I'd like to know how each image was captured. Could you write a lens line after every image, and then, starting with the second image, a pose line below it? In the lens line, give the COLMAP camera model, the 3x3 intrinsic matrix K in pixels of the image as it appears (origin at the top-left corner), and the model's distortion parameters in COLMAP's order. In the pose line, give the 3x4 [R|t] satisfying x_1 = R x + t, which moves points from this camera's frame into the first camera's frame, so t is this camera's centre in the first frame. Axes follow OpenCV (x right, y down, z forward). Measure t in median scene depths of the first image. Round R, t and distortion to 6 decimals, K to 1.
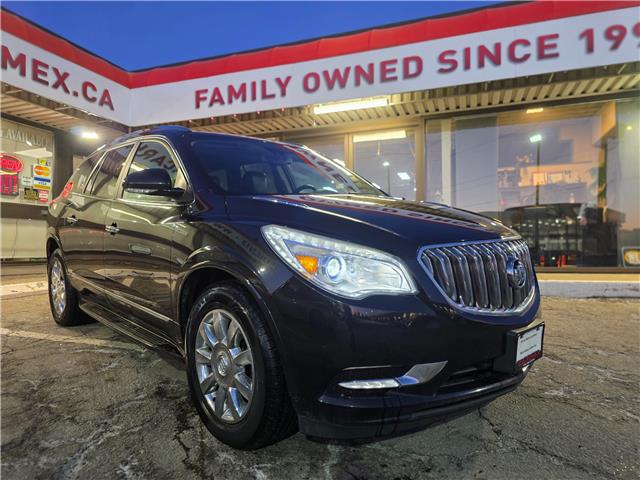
lens RADIAL K [[428.0, 0, 322.8], [0, 428.0, 238.6], [0, 0, 1]] dist [0.065623, -0.064336]
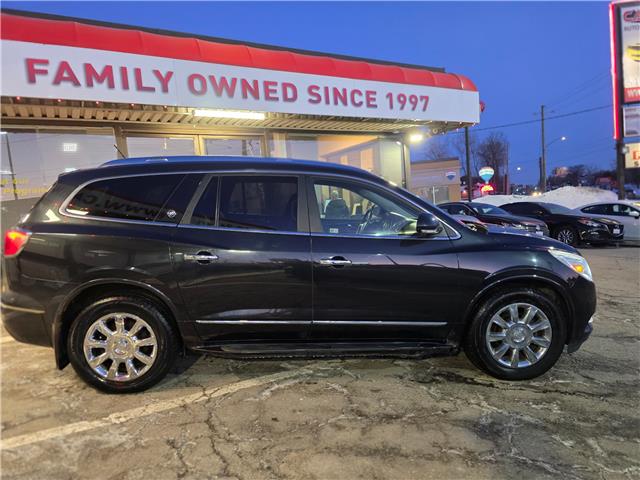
lens RADIAL K [[428.0, 0, 322.8], [0, 428.0, 238.6], [0, 0, 1]] dist [0.065623, -0.064336]
pose [[0.648325, -0.086570, 0.756426, -0.619842], [0.047977, 0.996185, 0.072889, -0.076407], [-0.759851, -0.010965, 0.650005, 0.155052]]
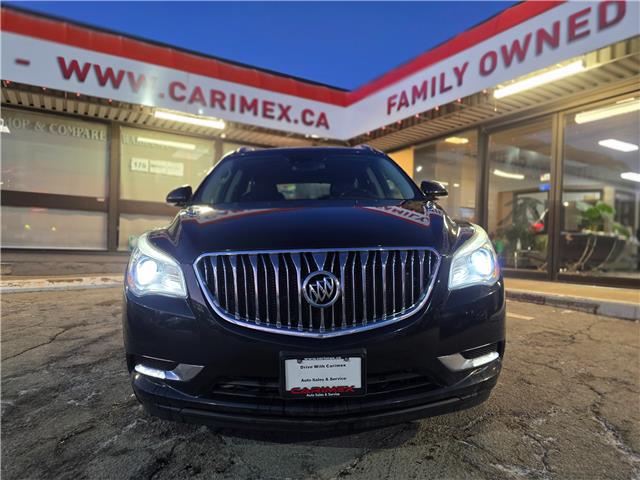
lens RADIAL K [[434.4, 0, 316.3], [0, 434.4, 241.1], [0, 0, 1]] dist [0.050750, -0.048630]
pose [[0.752937, 0.021759, -0.657733, 0.310421], [-0.017883, 0.999761, 0.012603, -0.007905], [0.657850, 0.002273, 0.753146, 0.104584]]
